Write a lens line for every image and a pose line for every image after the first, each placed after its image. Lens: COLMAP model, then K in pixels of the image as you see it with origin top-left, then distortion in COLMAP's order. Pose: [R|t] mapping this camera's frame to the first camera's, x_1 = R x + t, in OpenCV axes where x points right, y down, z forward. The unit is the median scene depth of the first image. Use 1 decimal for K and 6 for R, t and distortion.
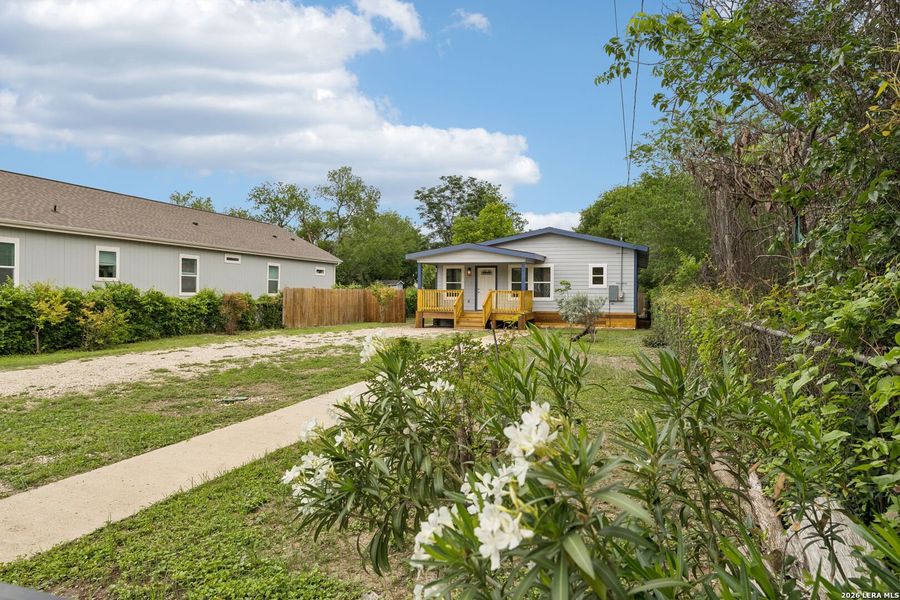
lens RADIAL K [[524.6, 0, 450.0], [0, 524.6, 300.0], [0, 0, 1]] dist [-0.004957, 0.000650]
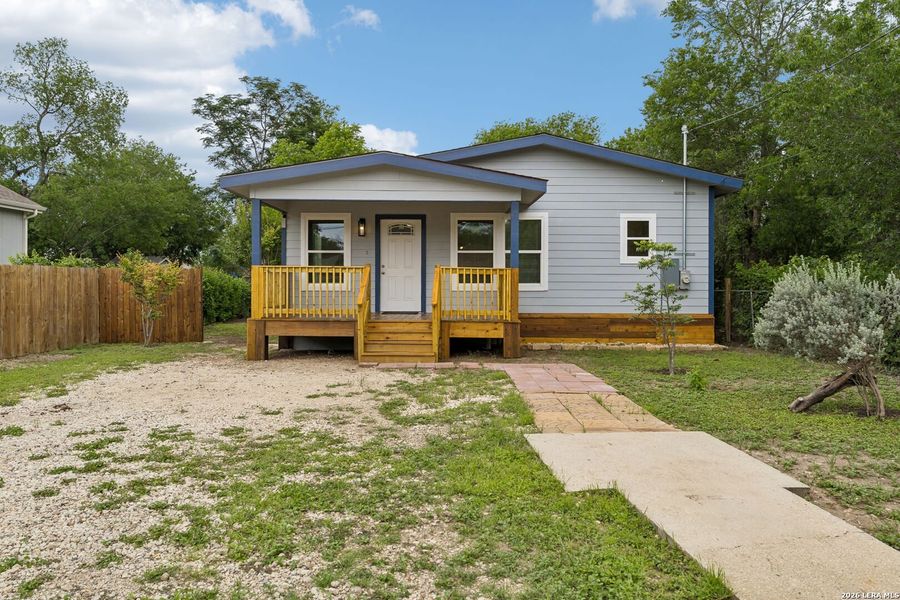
lens RADIAL K [[683.8, 0, 450.0], [0, 683.8, 286.8], [0, 0, 1]] dist [-0.000818, 0.003005]
pose [[0.948344, -0.005123, 0.317201, -0.045822], [0.007133, 0.999961, -0.005178, 0.000320], [-0.317163, 0.007173, 0.948344, 0.247906]]
